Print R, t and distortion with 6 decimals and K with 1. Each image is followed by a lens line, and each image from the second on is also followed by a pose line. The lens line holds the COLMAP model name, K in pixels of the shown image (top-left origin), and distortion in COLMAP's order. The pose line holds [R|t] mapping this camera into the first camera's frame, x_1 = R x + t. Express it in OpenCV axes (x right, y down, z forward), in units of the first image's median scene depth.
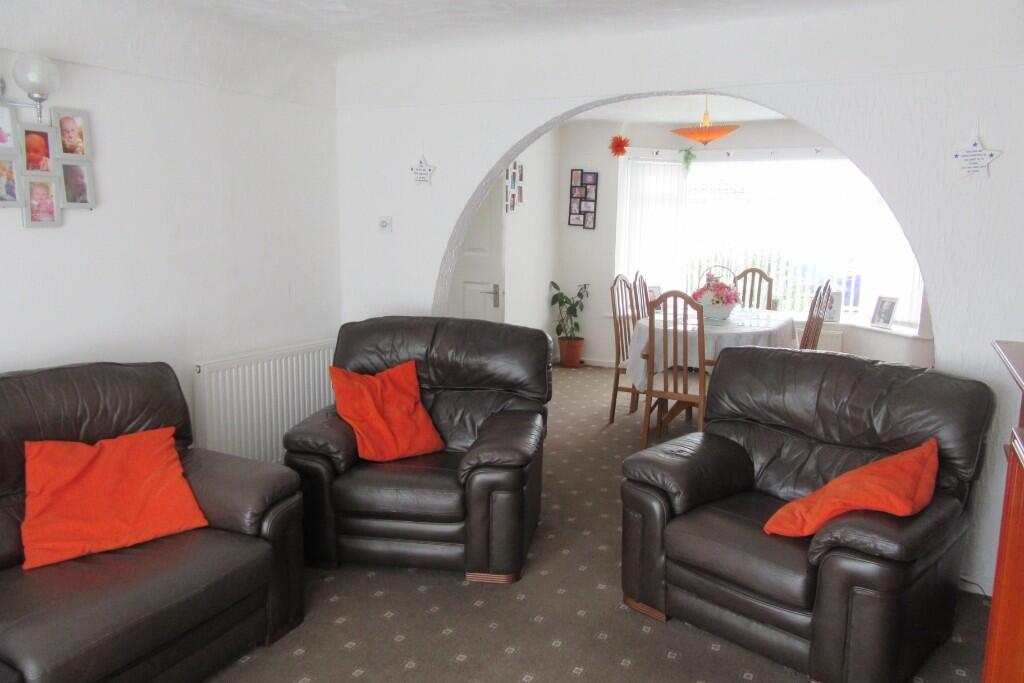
lens RADIAL K [[751.1, 0, 512.0], [0, 751.1, 341.5], [0, 0, 1]] dist [-0.018695, 0.003559]
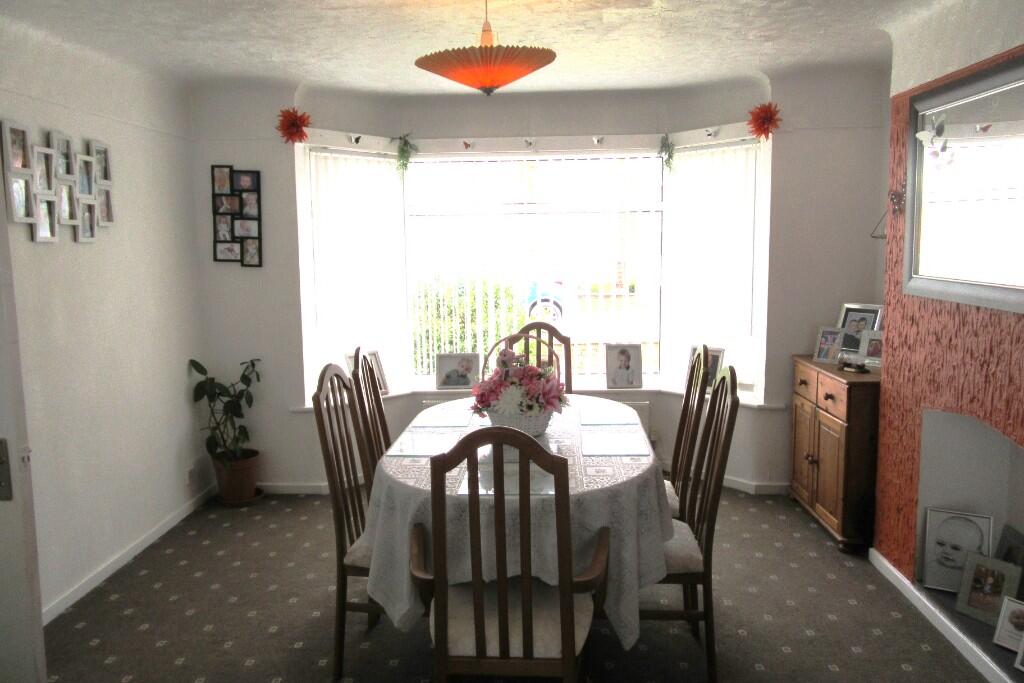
lens RADIAL K [[751.1, 0, 512.0], [0, 751.1, 341.5], [0, 0, 1]] dist [-0.018695, 0.003559]
pose [[0.906423, -0.075961, 0.415485, 0.040296], [0.090468, 0.995782, -0.015312, -0.066093], [-0.412570, 0.051467, 0.909471, 0.397578]]
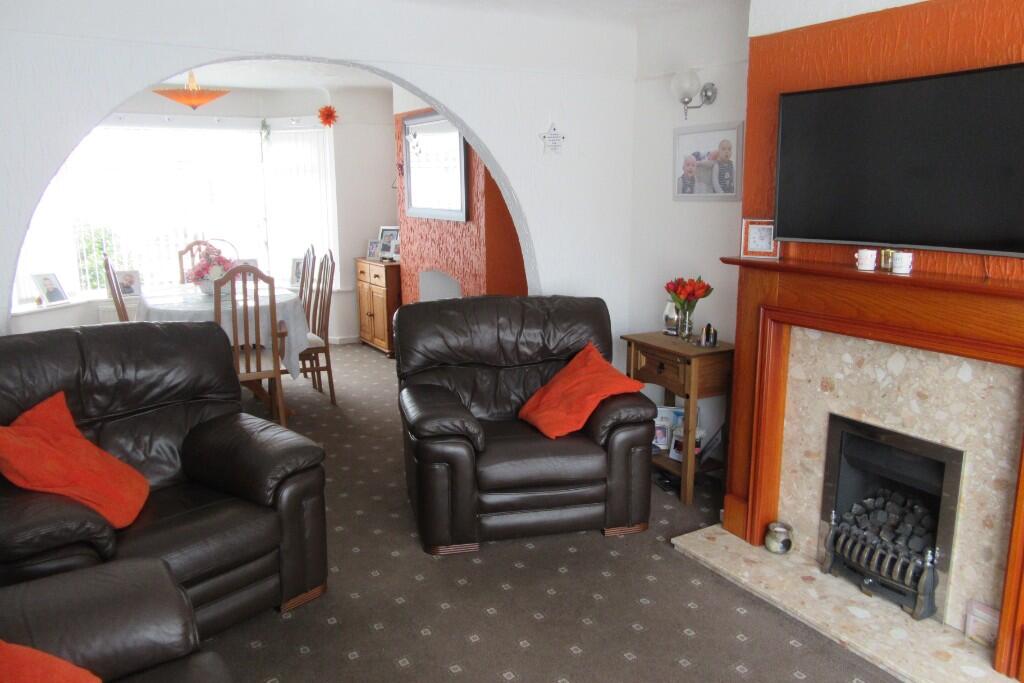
lens RADIAL K [[751.1, 0, 512.0], [0, 751.1, 341.5], [0, 0, 1]] dist [-0.018695, 0.003559]
pose [[0.529501, -0.179306, 0.829143, -0.253472], [0.147395, 0.981986, 0.118231, -0.022179], [-0.835406, 0.059608, 0.546391, 0.128515]]
